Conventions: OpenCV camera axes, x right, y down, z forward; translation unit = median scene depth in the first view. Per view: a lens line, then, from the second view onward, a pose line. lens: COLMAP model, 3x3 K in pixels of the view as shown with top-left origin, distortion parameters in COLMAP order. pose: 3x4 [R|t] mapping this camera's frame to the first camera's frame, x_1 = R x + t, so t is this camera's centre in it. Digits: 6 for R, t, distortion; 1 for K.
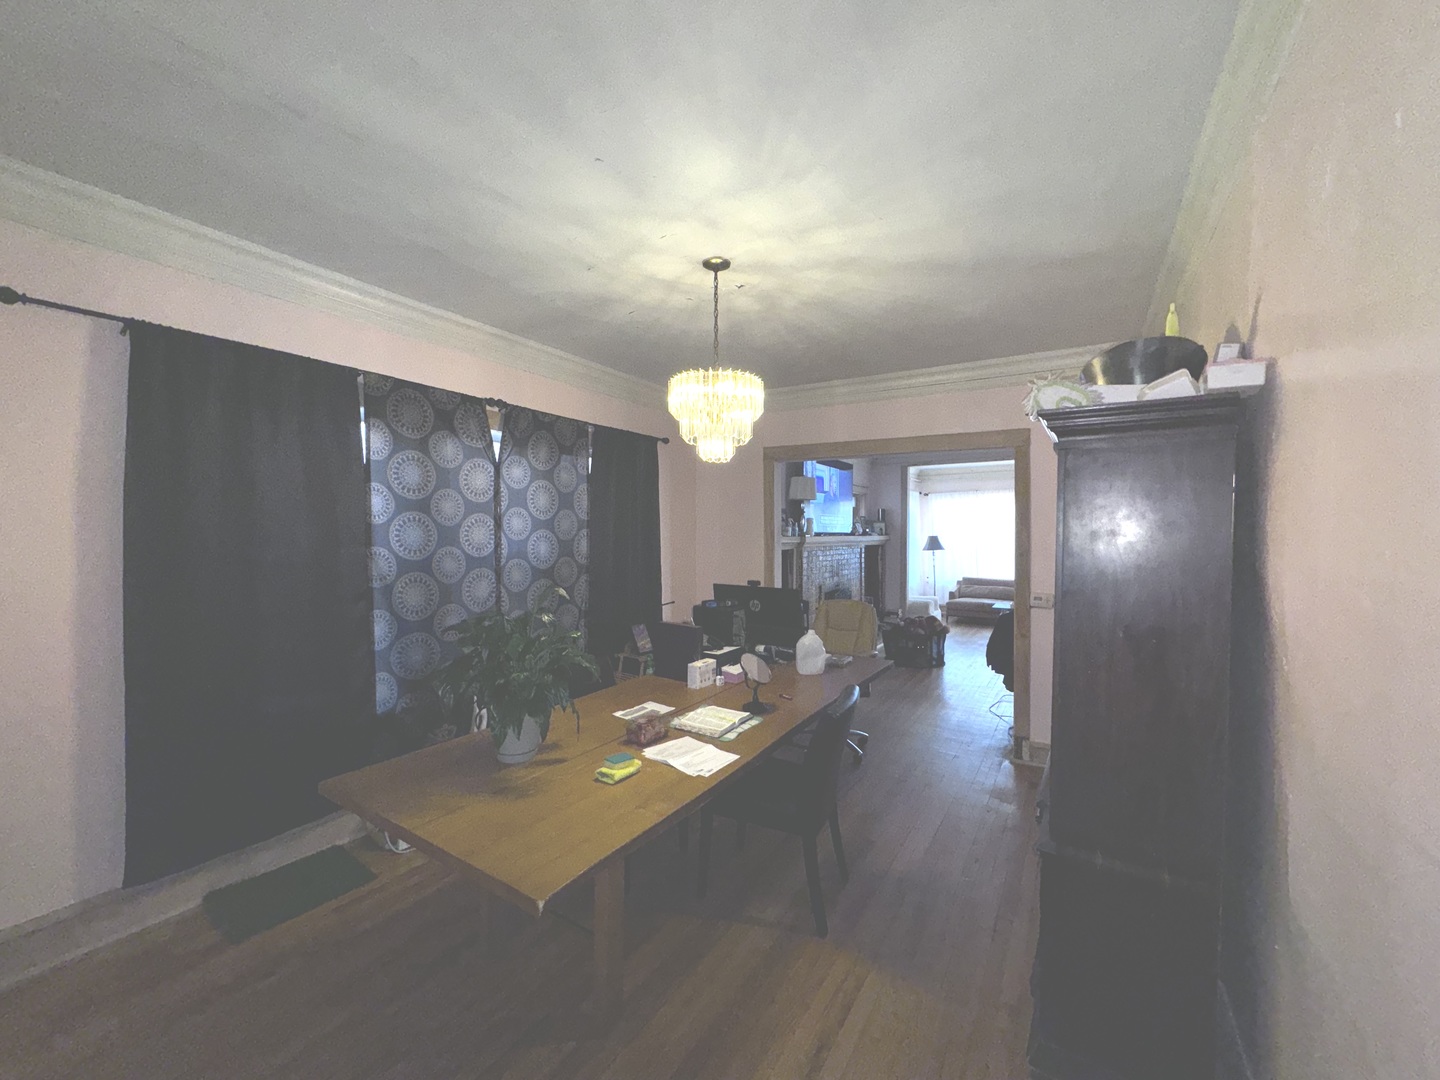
lens RADIAL K [[569.3, 0, 719.9], [0, 569.3, 533.8], [0, 0, 1]] dist [-0.002028, -0.000088]
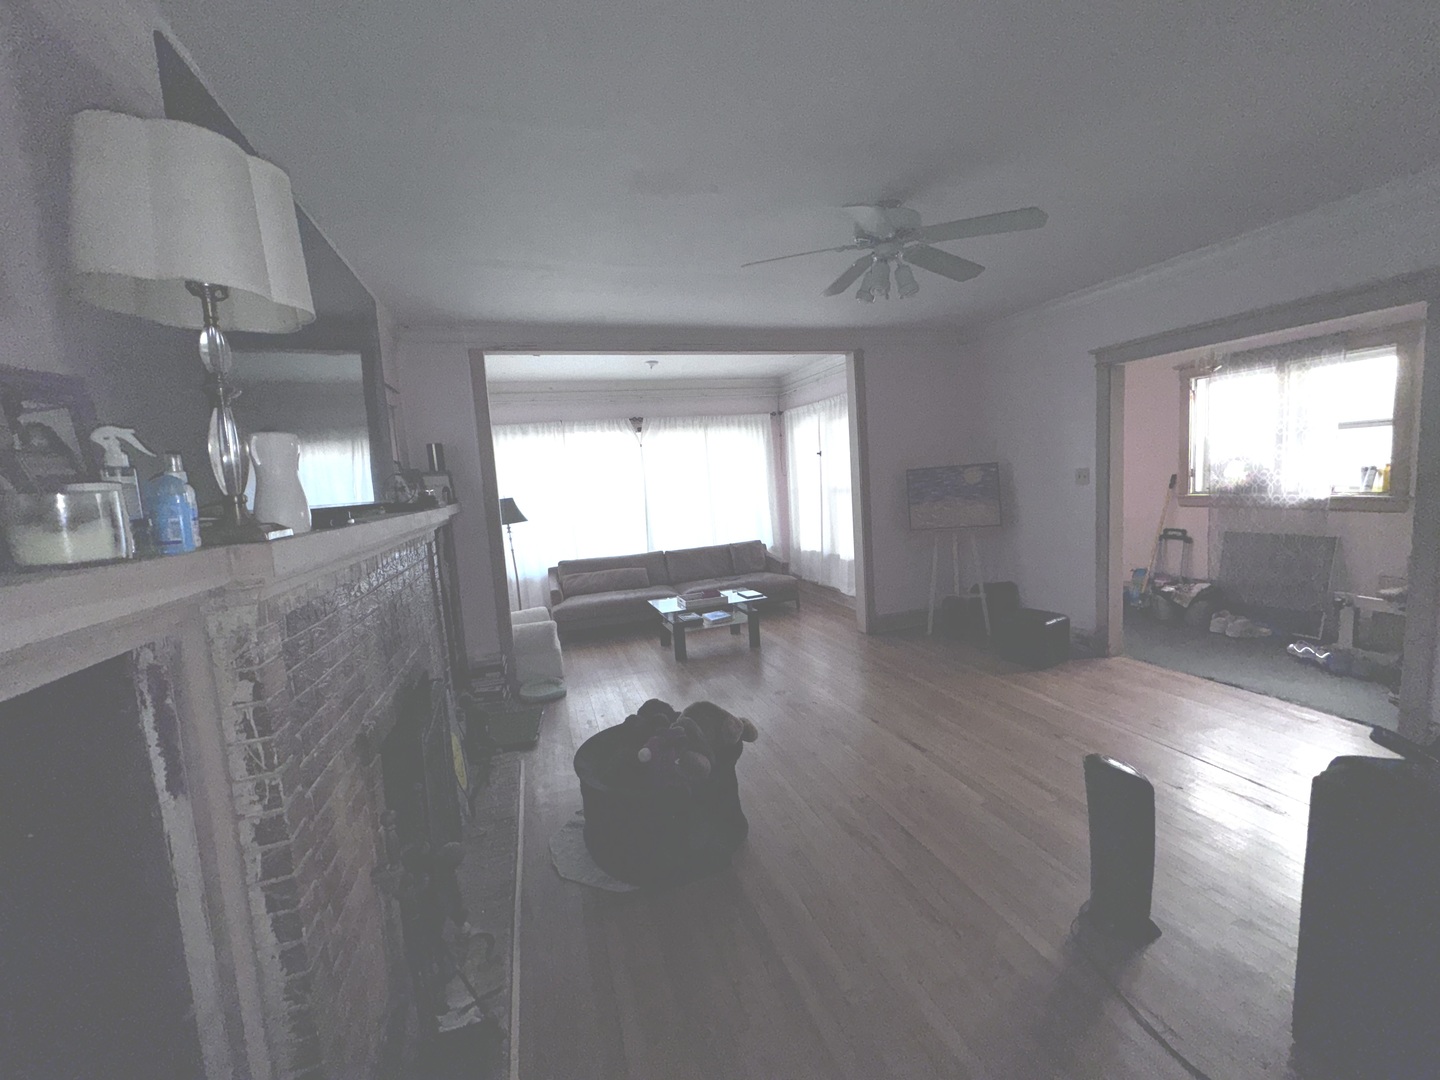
lens RADIAL K [[569.3, 0, 717.6], [0, 569.3, 531.0], [0, 0, 1]] dist [-0.002028, -0.000088]
pose [[0.628714, -0.118029, 0.768627, 0.074042], [0.071104, 0.992999, 0.094323, -0.003291], [-0.774379, -0.004650, 0.632705, 0.551588]]
